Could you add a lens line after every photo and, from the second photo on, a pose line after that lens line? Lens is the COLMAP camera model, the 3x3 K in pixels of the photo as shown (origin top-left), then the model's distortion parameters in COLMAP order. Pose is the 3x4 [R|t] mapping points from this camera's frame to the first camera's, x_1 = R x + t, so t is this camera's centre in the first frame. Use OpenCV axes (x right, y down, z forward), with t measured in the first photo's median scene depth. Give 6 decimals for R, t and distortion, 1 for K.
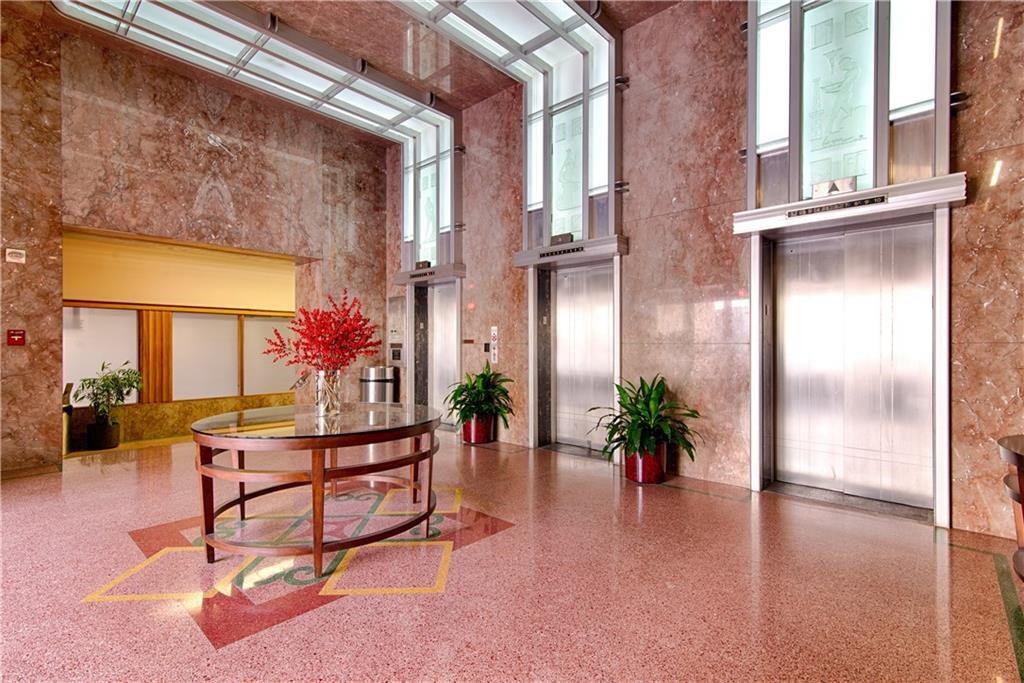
lens RADIAL K [[481.7, 0, 506.4], [0, 481.7, 348.8], [0, 0, 1]] dist [0.010864, -0.000235]
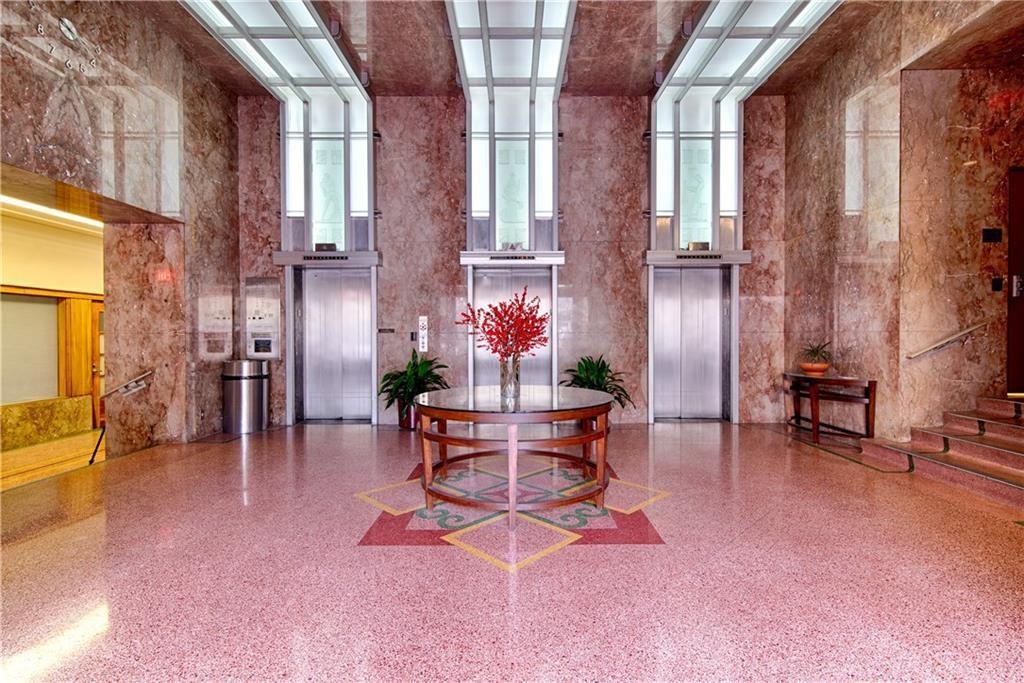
lens RADIAL K [[489.0, 0, 517.1], [0, 489.0, 343.6], [0, 0, 1]] dist [0.005381, -0.000526]
pose [[0.728595, -0.016343, 0.684750, -0.642909], [0.007519, 0.999846, 0.015863, -0.002459], [-0.684903, -0.006409, 0.728606, 0.080652]]
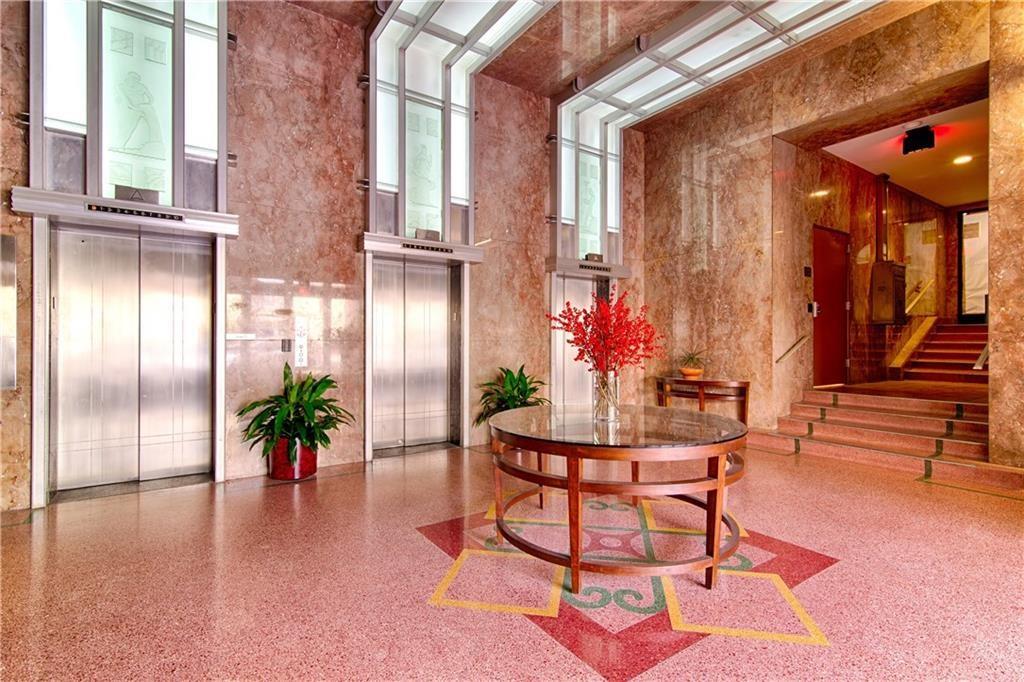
lens RADIAL K [[489.0, 0, 517.1], [0, 489.0, 343.1], [0, 0, 1]] dist [0.005381, -0.000526]
pose [[0.208912, -0.001791, 0.977933, -0.732792], [0.004962, 0.999987, 0.000772, -0.005061], [-0.977922, 0.004691, 0.208918, 0.542605]]
